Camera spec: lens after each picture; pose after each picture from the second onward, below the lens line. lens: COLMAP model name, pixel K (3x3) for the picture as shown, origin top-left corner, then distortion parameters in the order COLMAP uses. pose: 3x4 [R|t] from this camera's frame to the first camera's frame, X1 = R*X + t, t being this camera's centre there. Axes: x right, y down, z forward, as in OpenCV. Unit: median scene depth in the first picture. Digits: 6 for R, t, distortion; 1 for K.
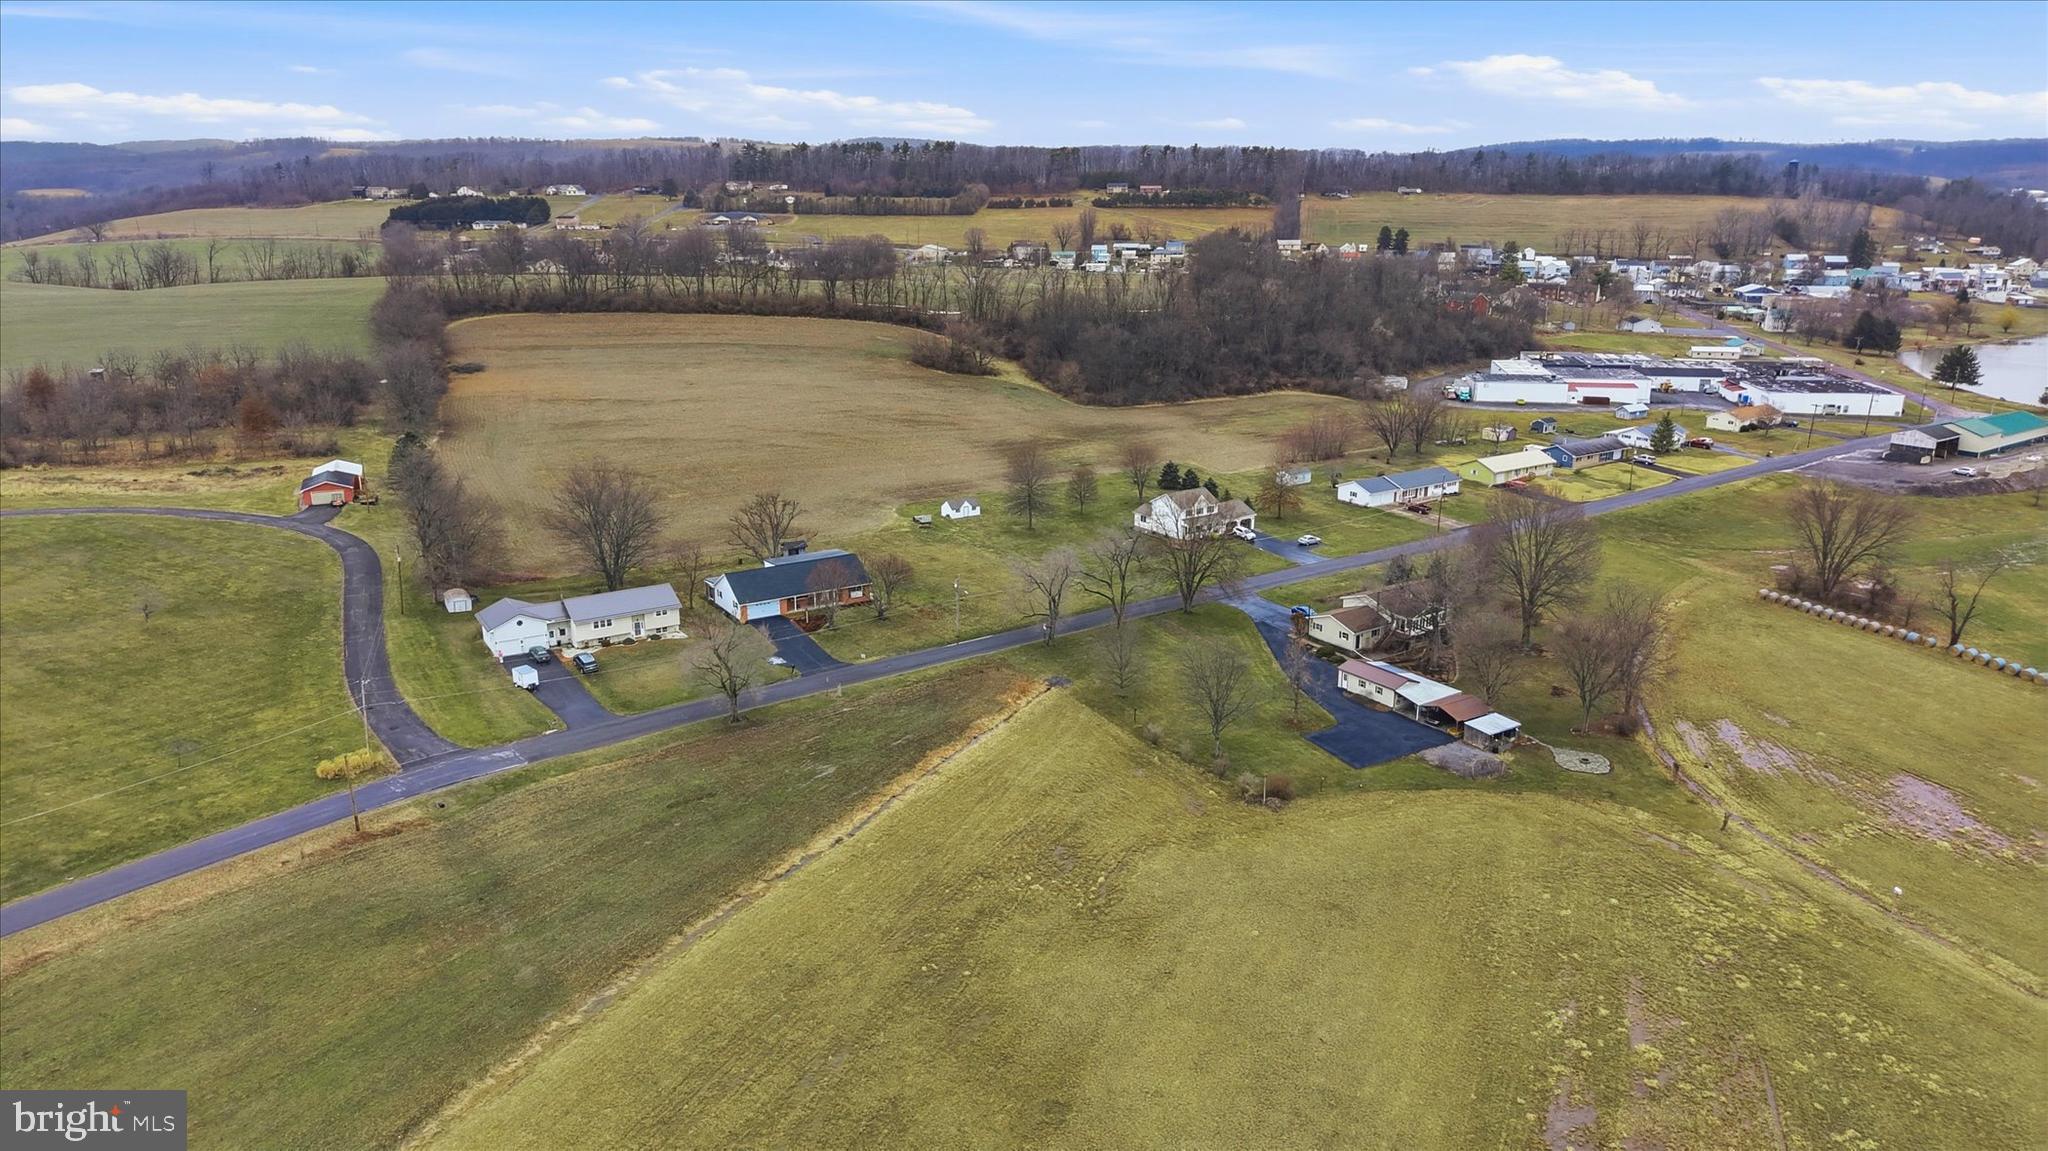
lens RADIAL K [[1364.4, 0, 1022.4], [0, 1364.4, 572.9], [0, 0, 1]] dist [0.024493, -0.023031]
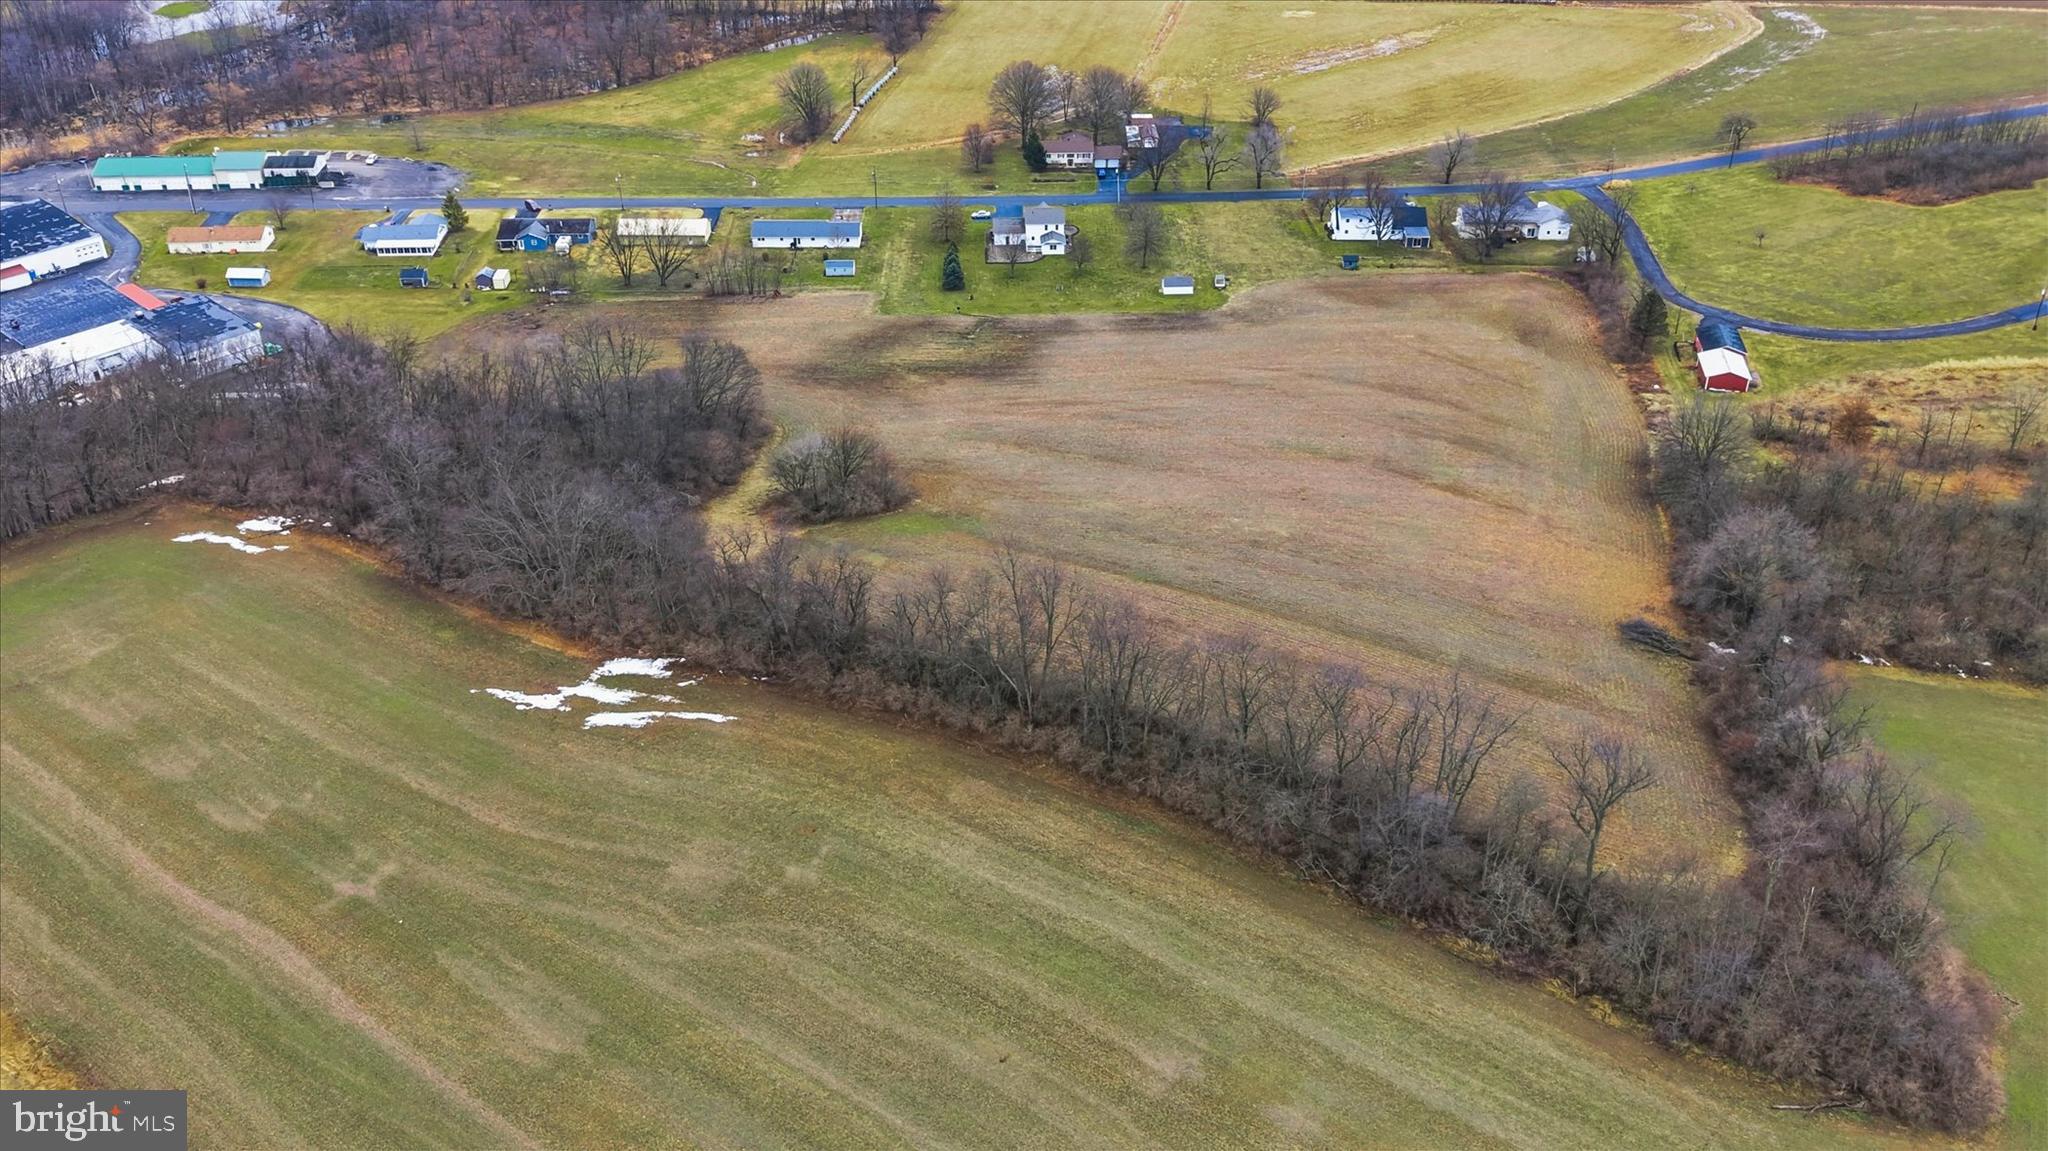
lens RADIAL K [[1748.6, 0, 1026.5], [0, 1748.6, 572.9], [0, 0, 1]] dist [0.067745, -0.124499]
pose [[-0.835901, -0.296228, 0.462081, -0.537847], [0.150601, 0.685770, 0.712067, -0.738804], [-0.527815, 0.664807, -0.528623, 1.554951]]
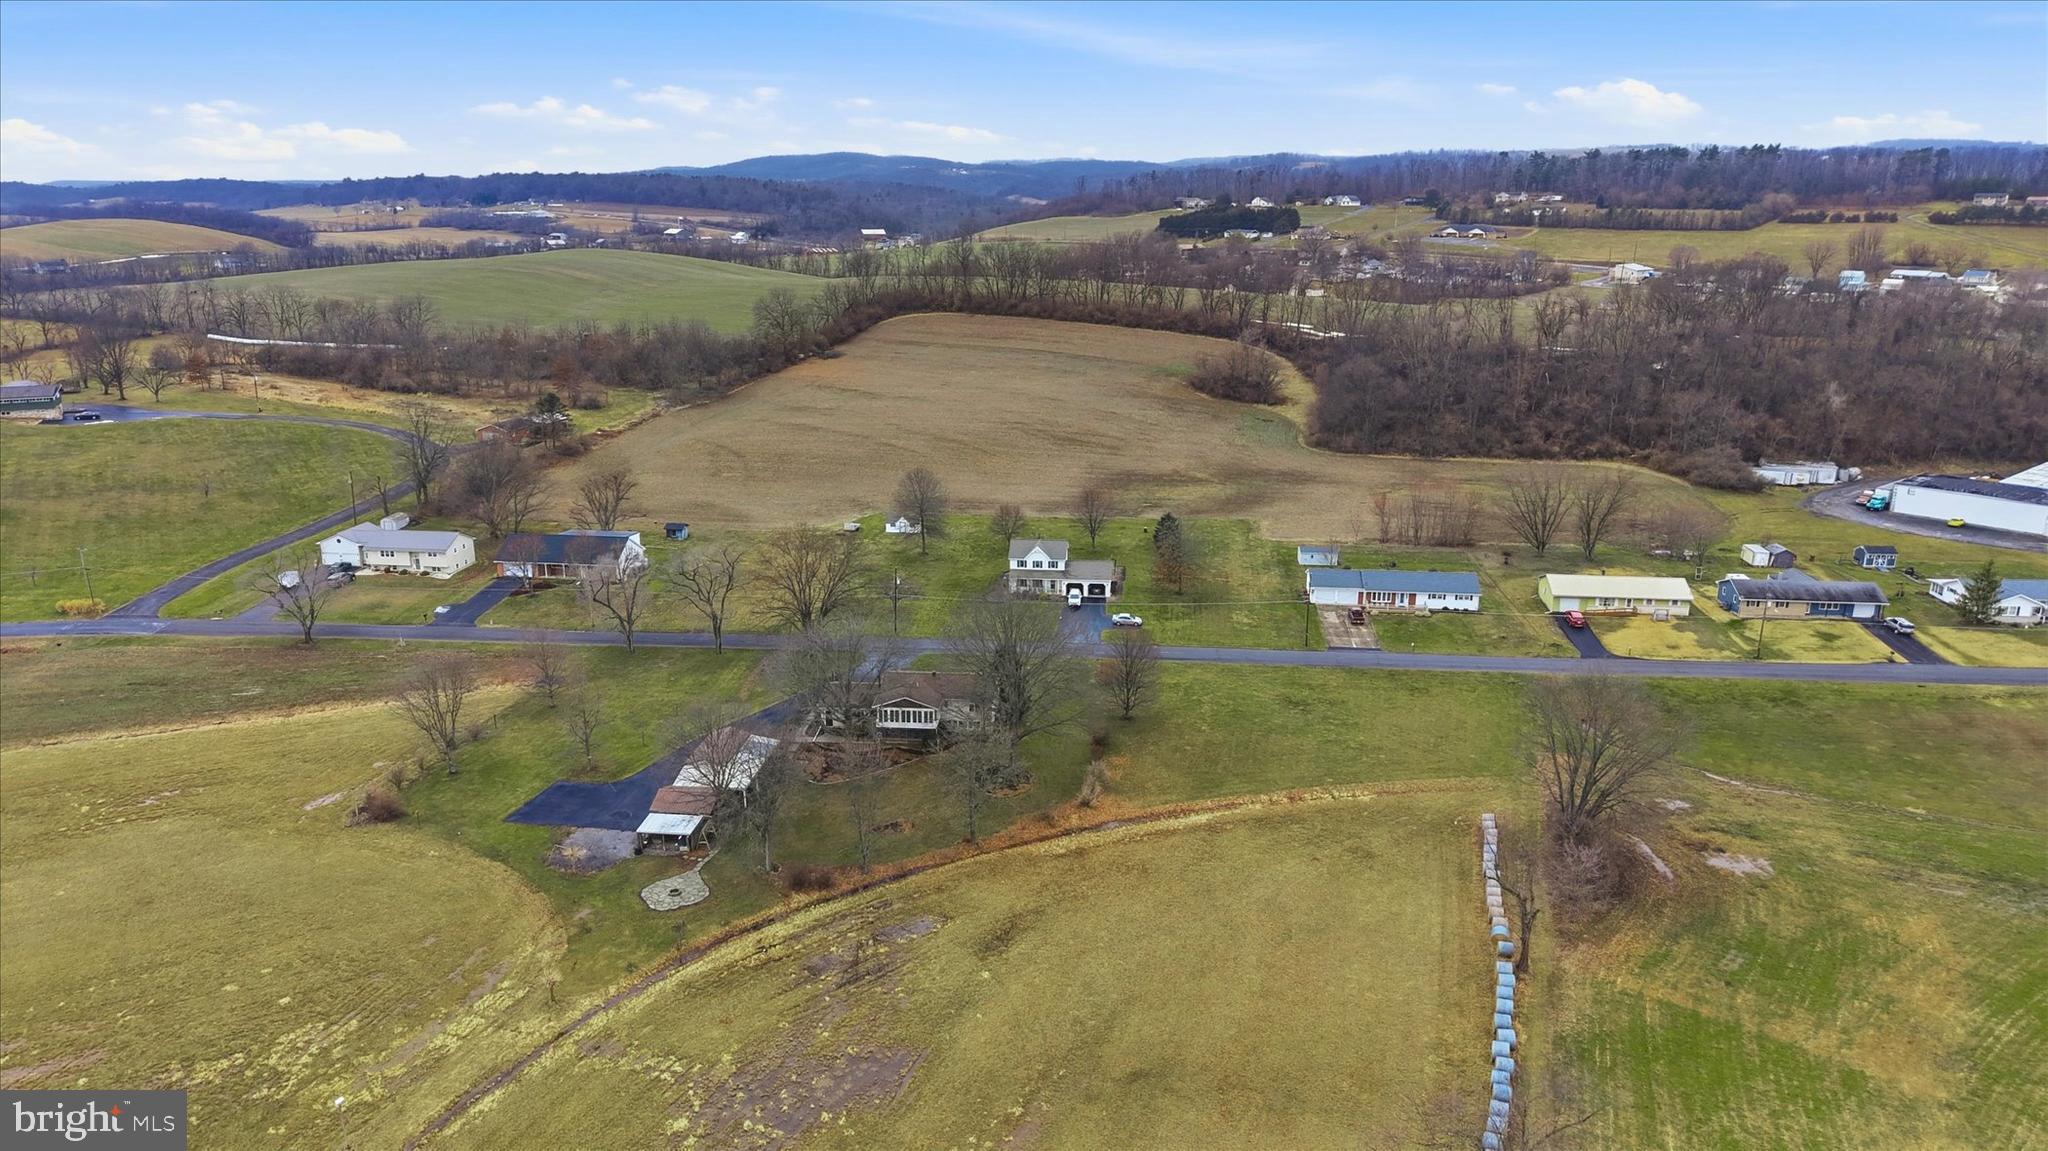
lens RADIAL K [[1364.4, 0, 1024.9], [0, 1364.4, 572.9], [0, 0, 1]] dist [0.024493, -0.023031]
pose [[0.764218, 0.173965, -0.621053, 0.494376], [-0.178270, 0.982397, 0.055818, -0.064362], [0.619831, 0.068058, 0.781779, 0.219730]]
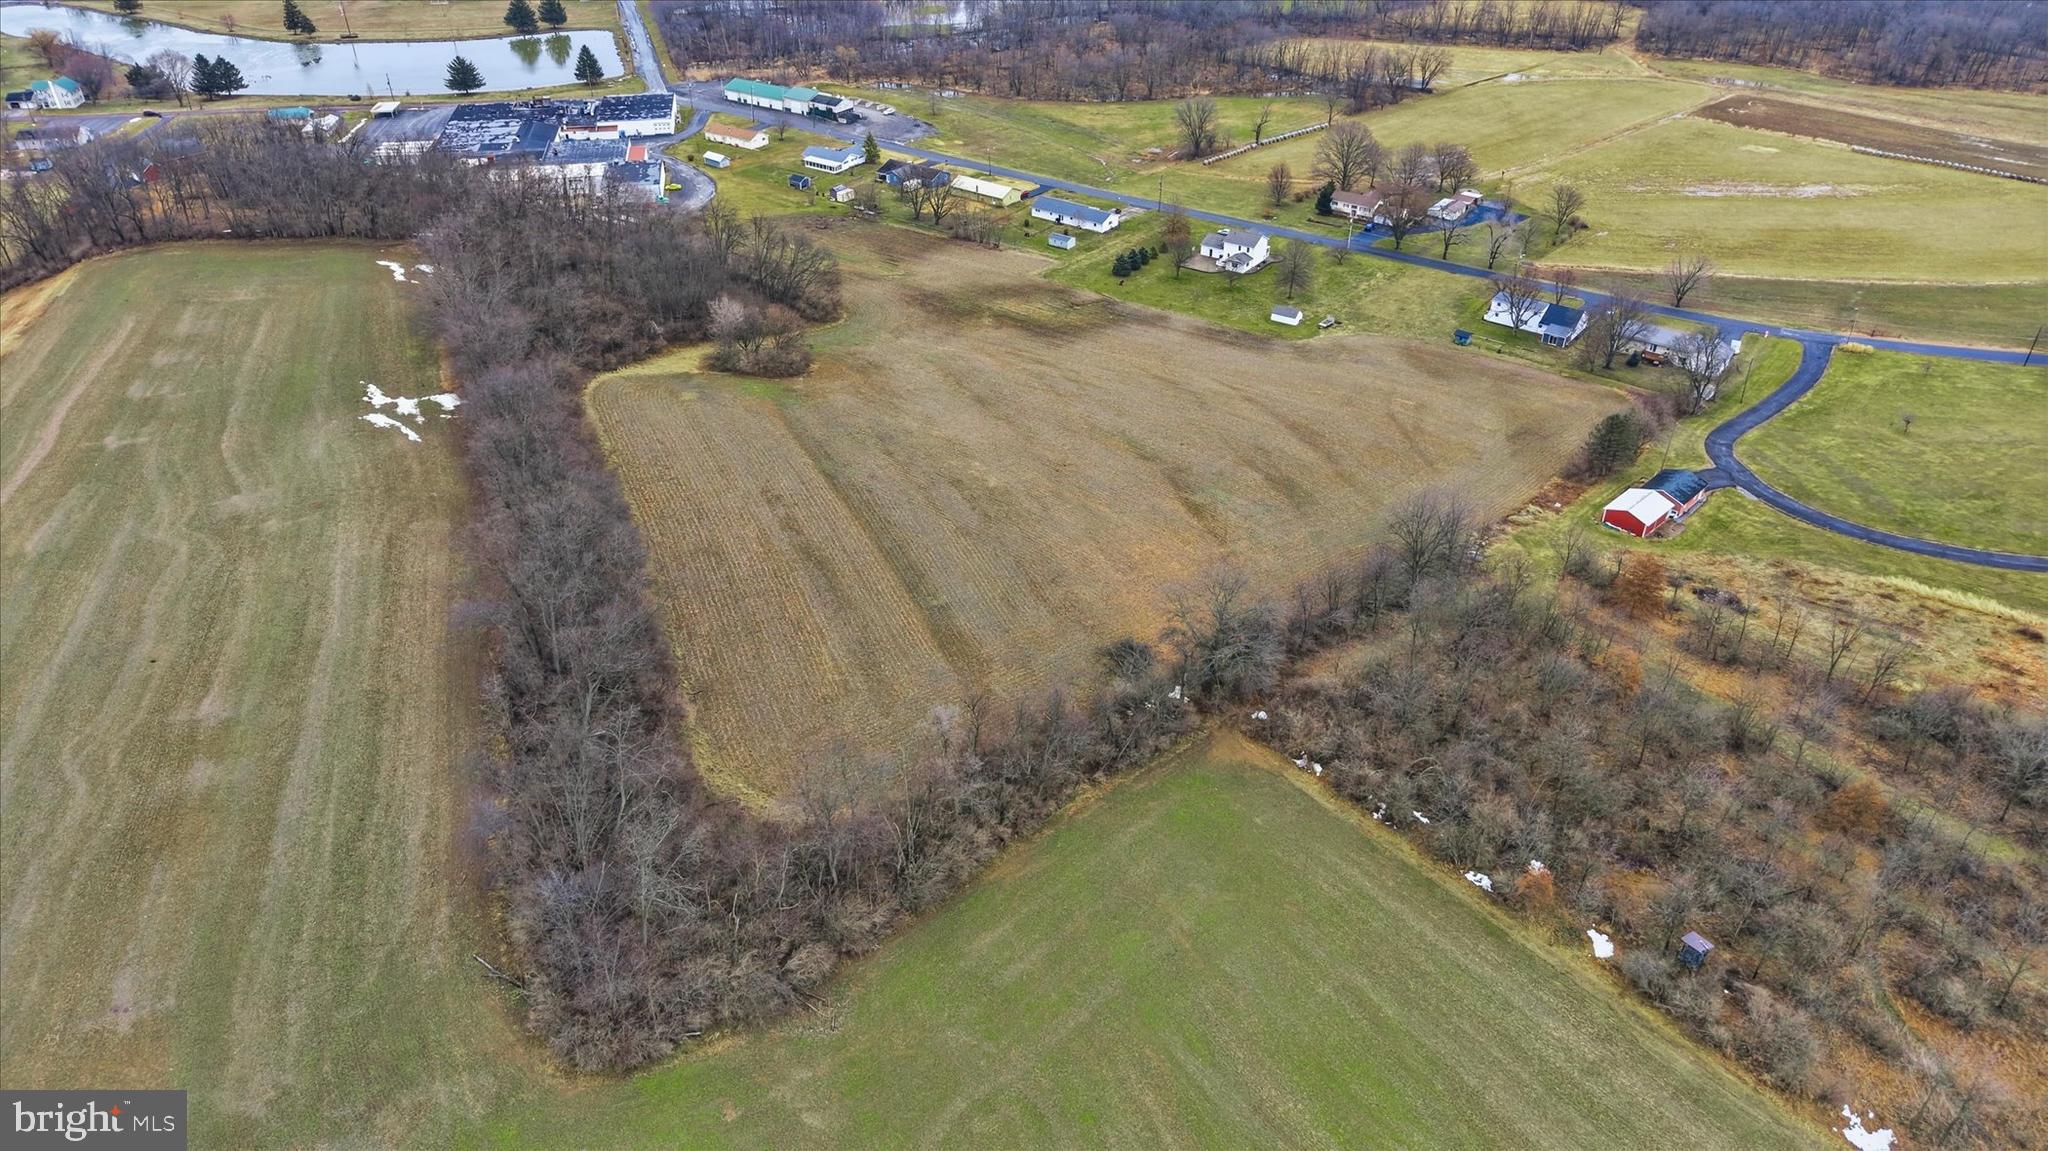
lens RADIAL K [[1364.4, 0, 1022.7], [0, 1364.4, 579.3], [0, 0, 1]] dist [0.024493, -0.023031]
pose [[-0.342701, -0.522200, 0.780938, -0.842475], [0.256676, 0.747600, 0.612545, -0.550149], [-0.903700, 0.410368, -0.122167, 1.145127]]
